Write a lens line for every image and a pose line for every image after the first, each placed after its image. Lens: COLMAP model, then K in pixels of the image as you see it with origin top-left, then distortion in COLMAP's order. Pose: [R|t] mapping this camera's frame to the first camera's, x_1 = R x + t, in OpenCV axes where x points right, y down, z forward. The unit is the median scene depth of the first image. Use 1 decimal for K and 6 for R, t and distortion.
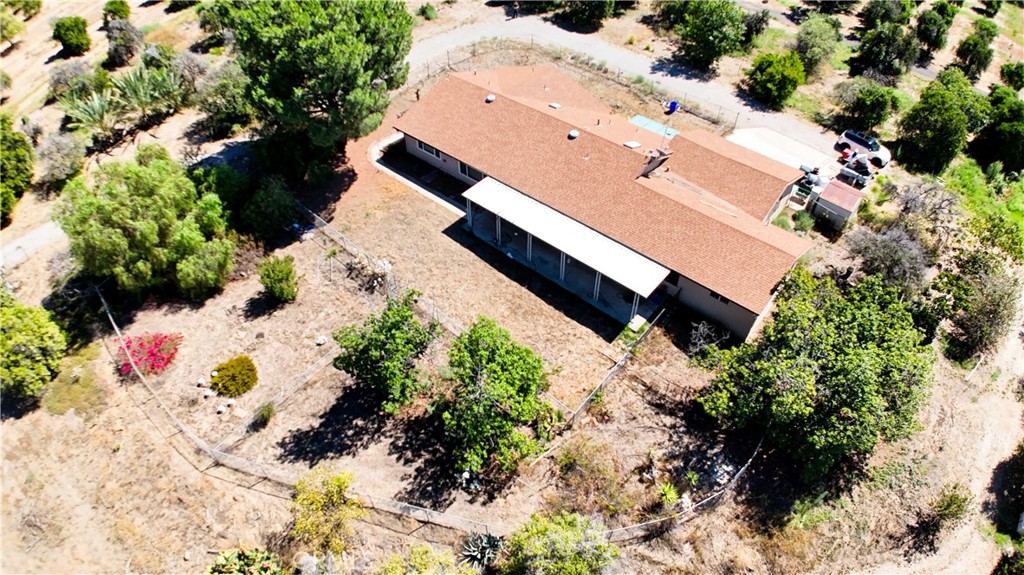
lens RADIAL K [[620.0, 0, 512.0], [0, 620.0, 287.5], [0, 0, 1]] dist [-0.098027, -0.057049]
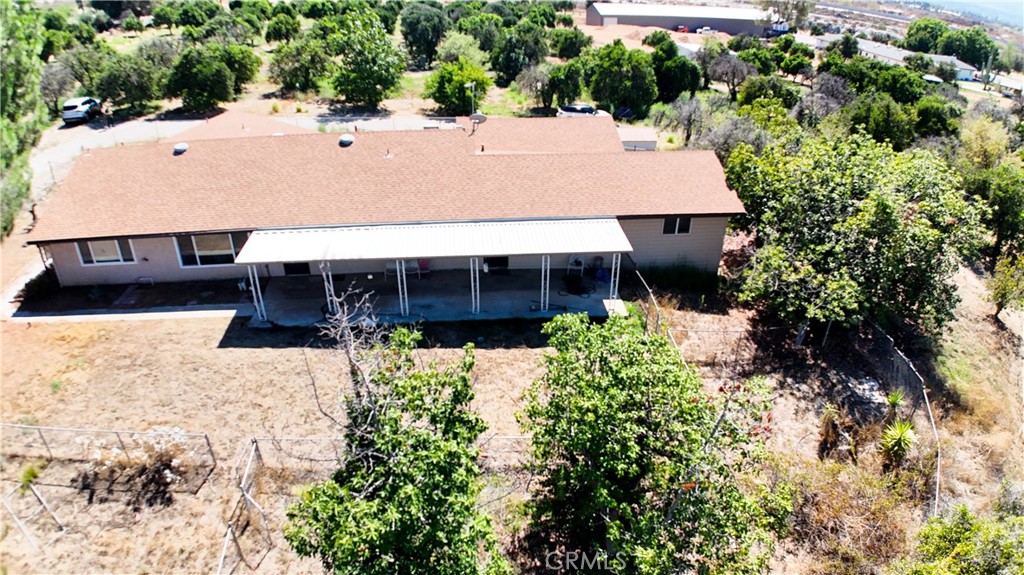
lens RADIAL K [[621.7, 0, 517.7], [0, 621.7, 286.2], [0, 0, 1]] dist [-0.141228, 0.000263]
pose [[0.687534, -0.340954, 0.641130, -0.287875], [0.507229, 0.857304, -0.088026, 0.041939], [-0.519631, 0.385721, 0.762367, 0.550440]]
